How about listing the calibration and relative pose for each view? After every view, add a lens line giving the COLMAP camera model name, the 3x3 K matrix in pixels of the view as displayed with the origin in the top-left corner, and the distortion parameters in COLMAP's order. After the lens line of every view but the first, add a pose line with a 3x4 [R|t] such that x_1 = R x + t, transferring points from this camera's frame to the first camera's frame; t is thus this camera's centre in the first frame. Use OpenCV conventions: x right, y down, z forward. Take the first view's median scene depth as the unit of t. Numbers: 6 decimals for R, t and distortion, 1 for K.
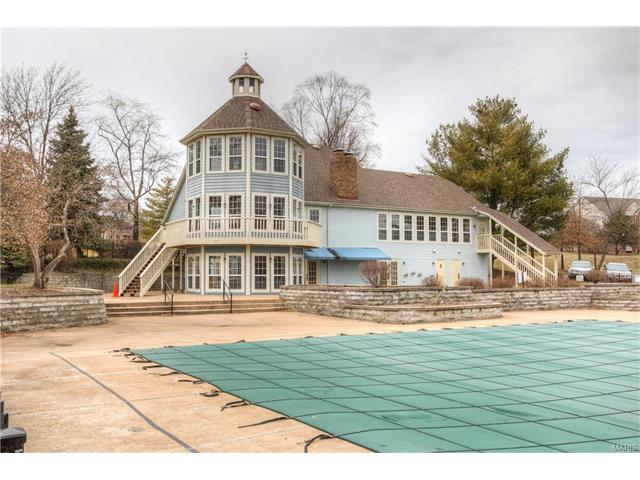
lens RADIAL K [[621.6, 0, 320.0], [0, 621.6, 240.0], [0, 0, 1]] dist [0.000851, 0.000938]
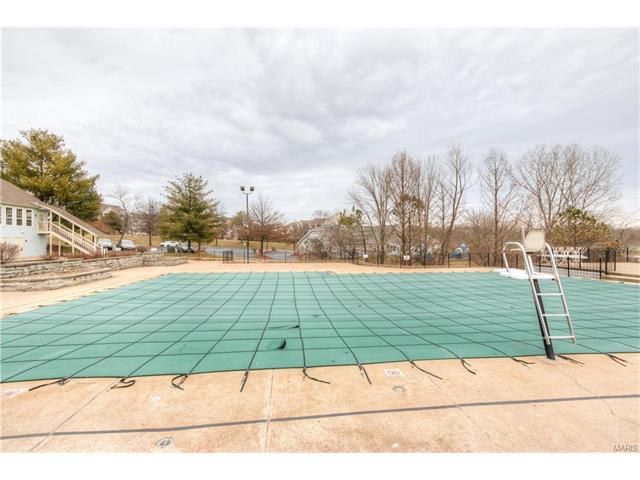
lens RADIAL K [[290.4, 0, 316.4], [0, 290.4, 241.1], [0, 0, 1]] dist [0.017492, 0.000119]
pose [[0.440665, 0.005356, 0.897656, -0.090109], [-0.048413, 0.998669, 0.017808, -0.006090], [-0.896365, -0.051305, 0.440338, 0.086834]]
